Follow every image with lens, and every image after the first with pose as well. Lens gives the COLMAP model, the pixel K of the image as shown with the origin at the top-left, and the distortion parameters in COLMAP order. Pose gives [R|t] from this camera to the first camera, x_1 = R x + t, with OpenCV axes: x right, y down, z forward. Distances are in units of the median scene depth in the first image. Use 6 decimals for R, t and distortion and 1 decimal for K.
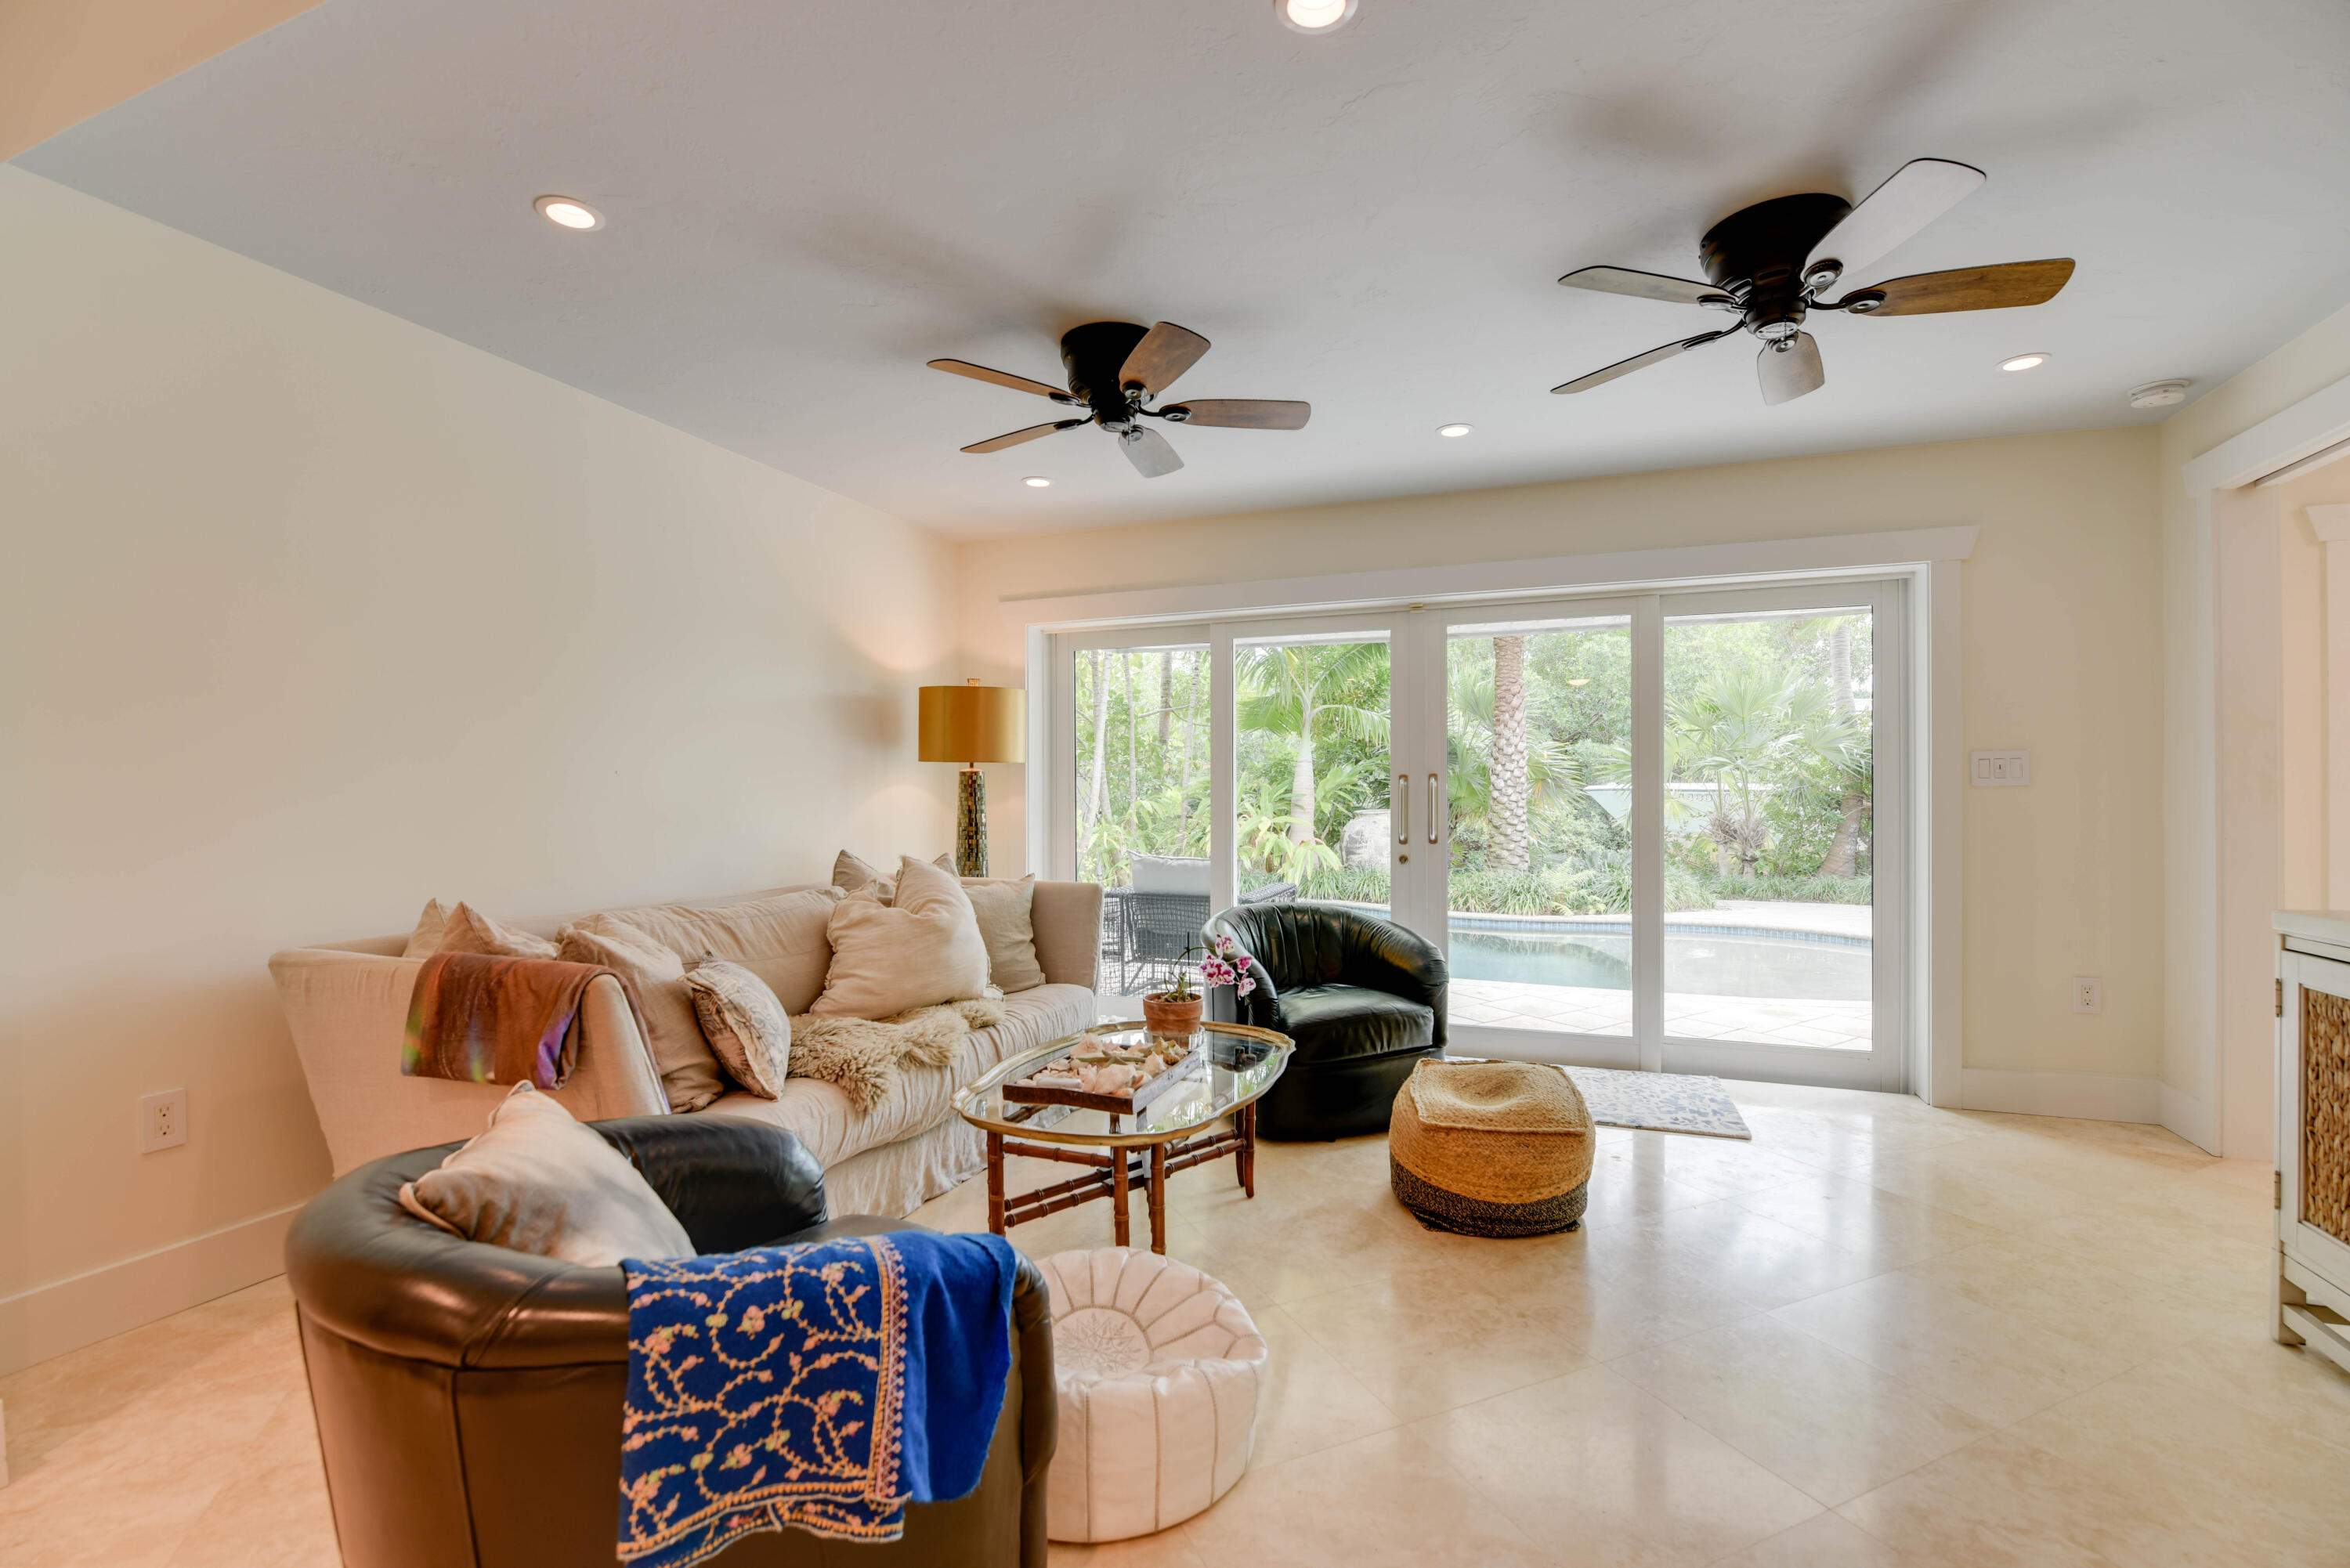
lens RADIAL K [[1032.1, 0, 1171.8], [0, 1032.1, 787.1], [0, 0, 1]] dist [0.000240, -0.010354]
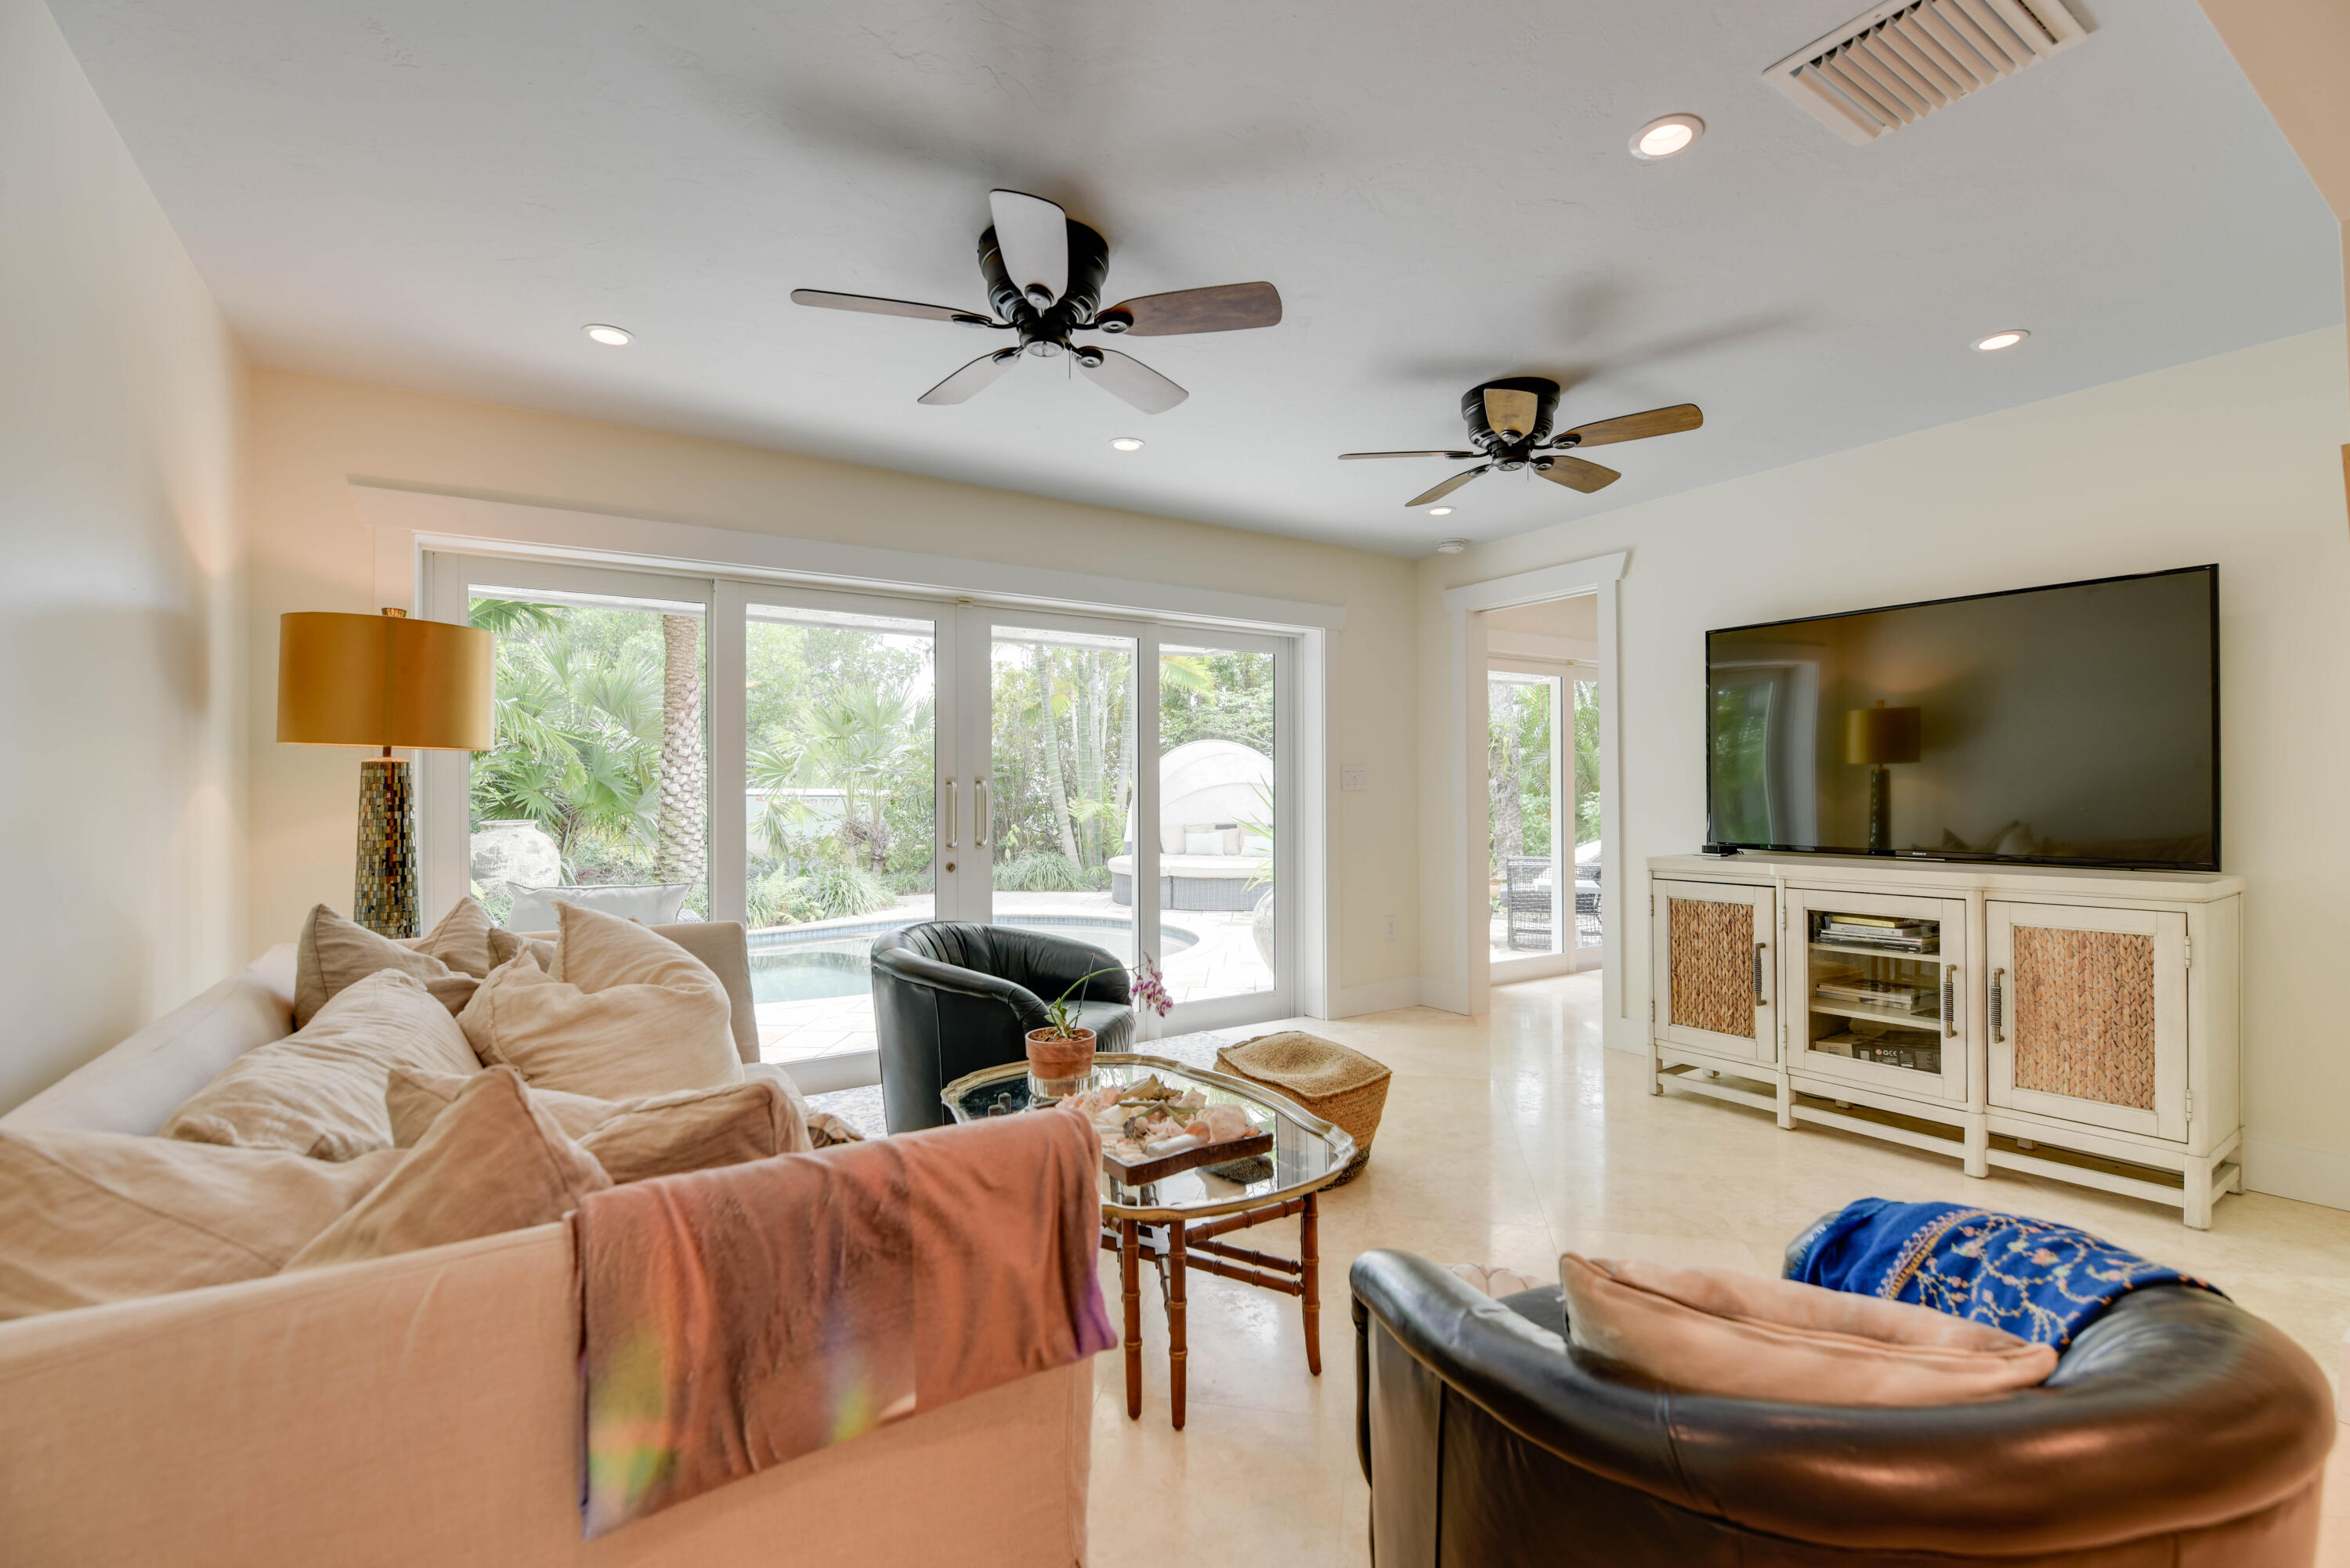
lens RADIAL K [[1033.9, 0, 1212.3], [0, 1033.9, 791.2], [0, 0, 1]] dist [-0.003233, -0.000529]
pose [[0.574416, 0.002215, 0.818560, -0.412877], [-0.000388, 0.999997, -0.002434, 0.002991], [-0.818563, 0.001080, 0.574415, 0.266273]]
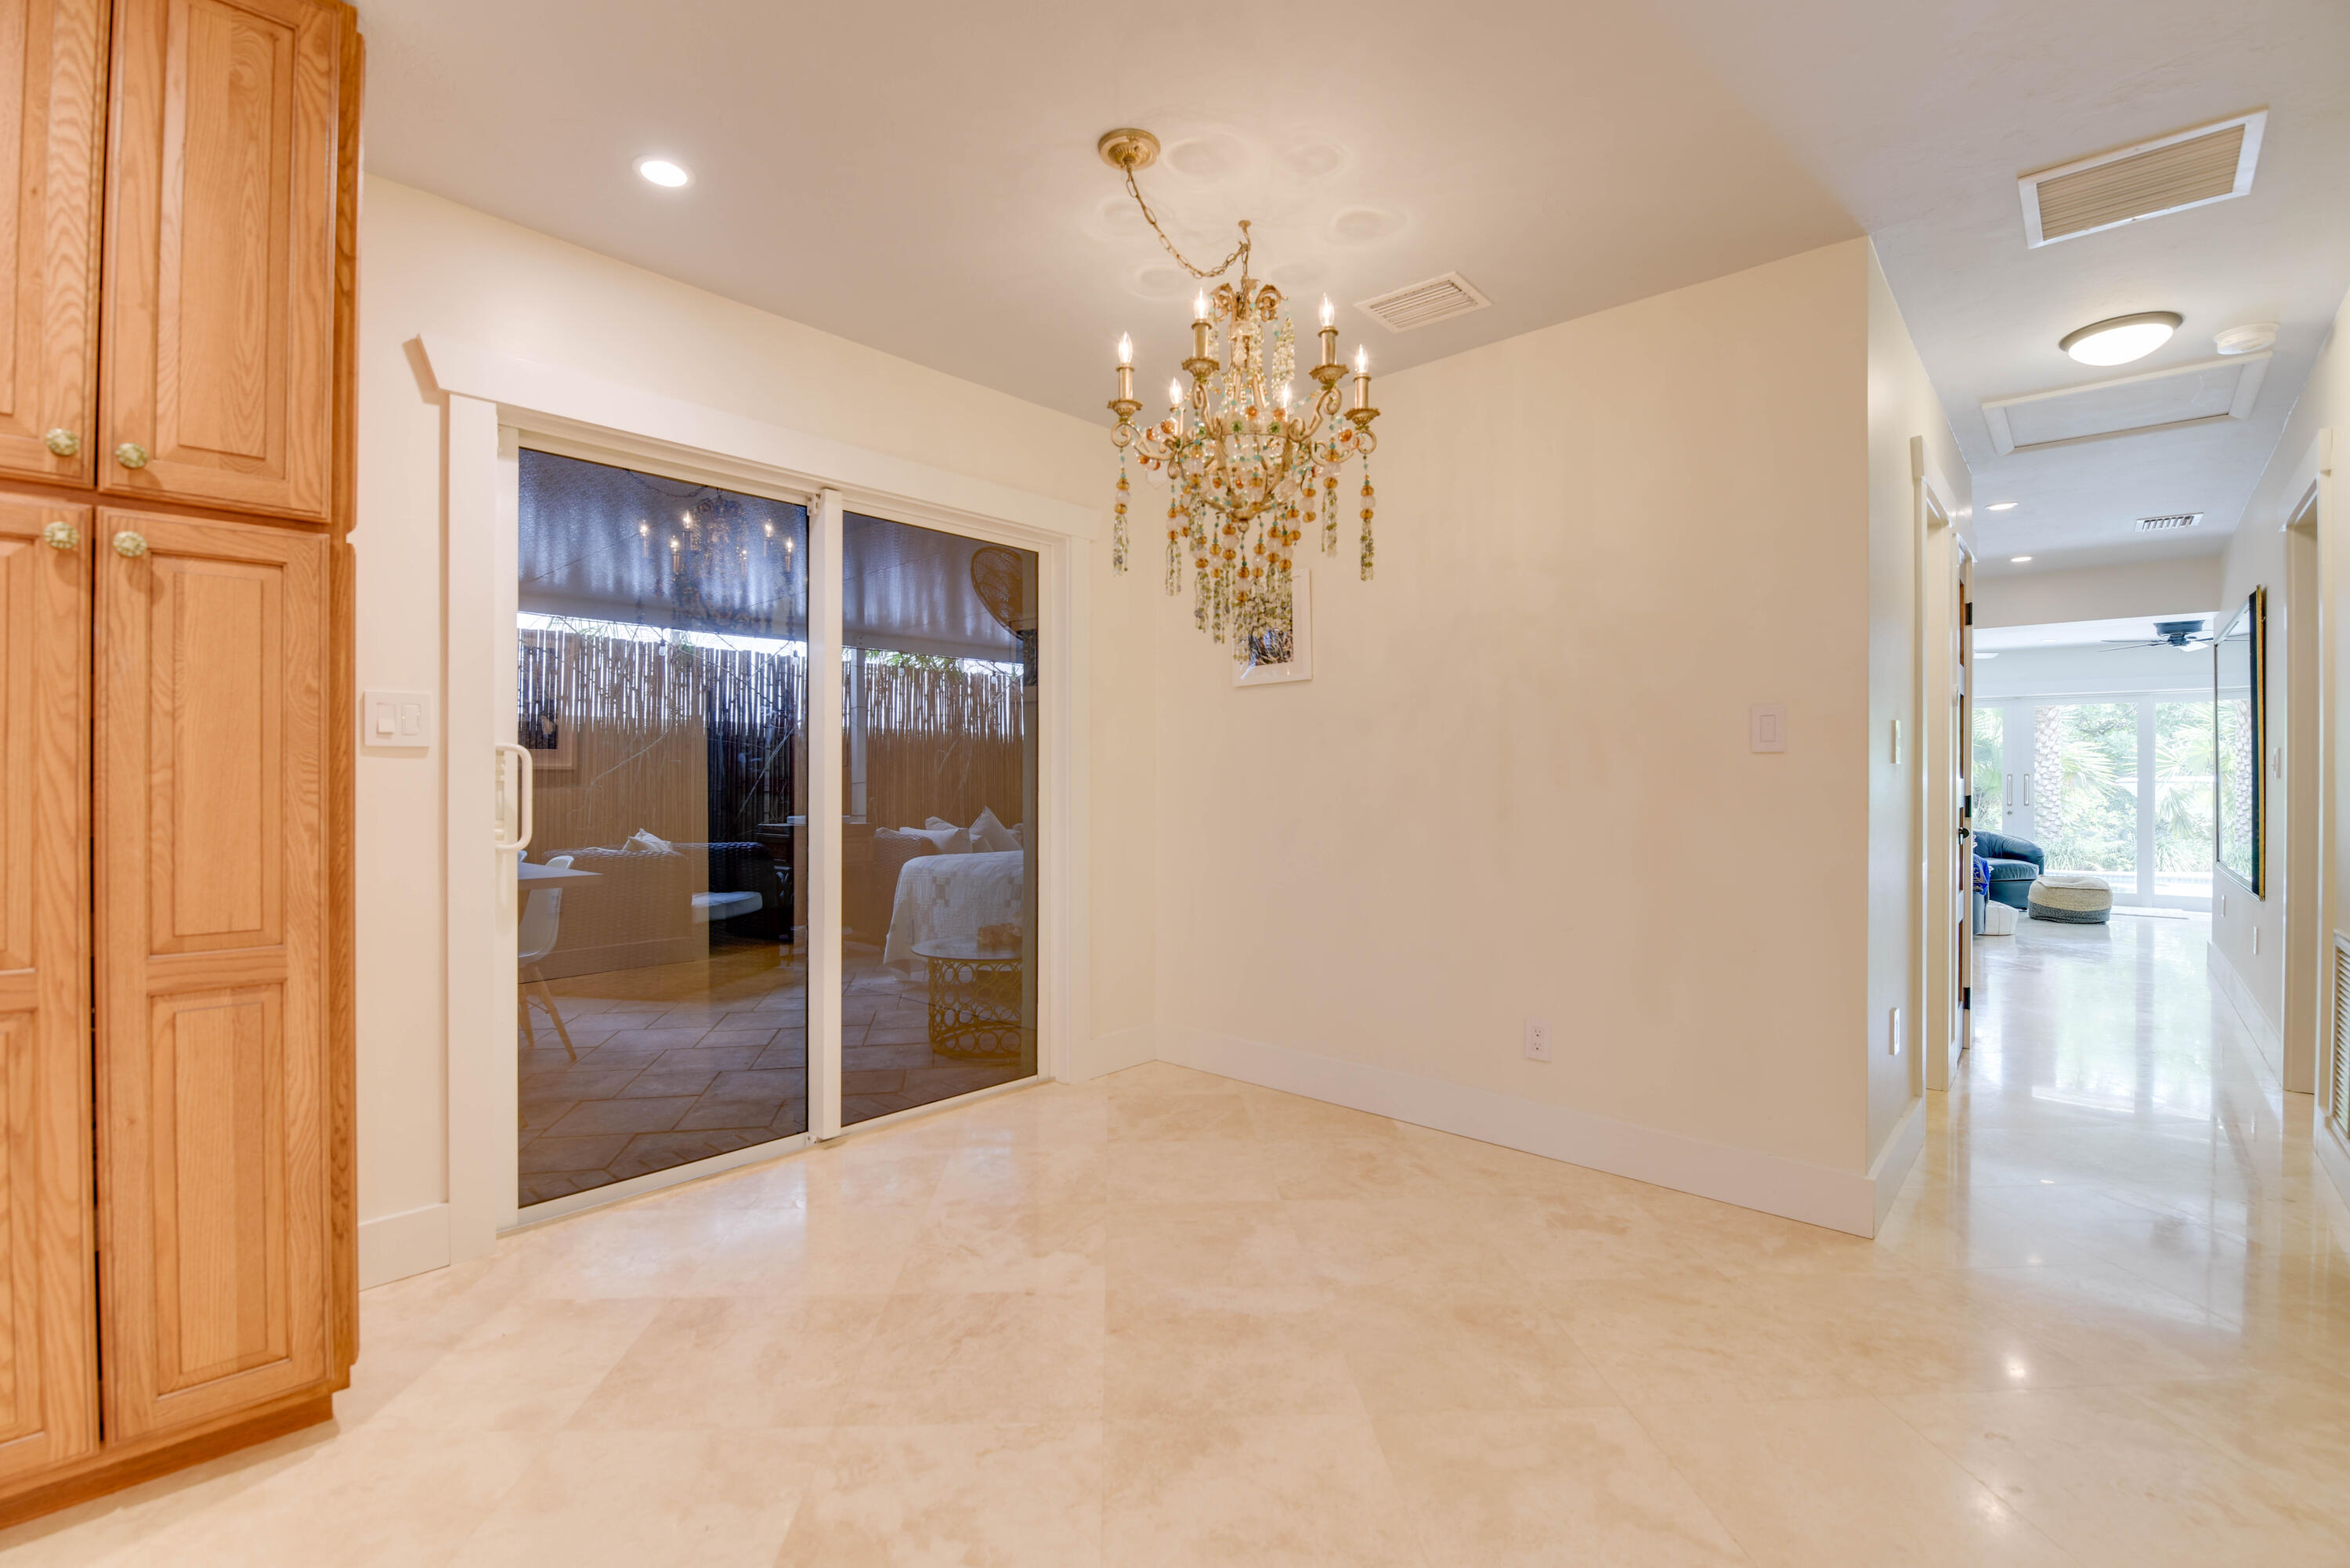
lens RADIAL K [[1032.1, 0, 1171.8], [0, 1032.1, 787.1], [0, 0, 1]] dist [0.000240, -0.010354]
pose [[0.933466, 0.006146, -0.358613, -0.656860], [-0.002614, 0.999943, 0.010332, -0.002387], [0.358656, -0.008707, 0.933429, -1.680703]]
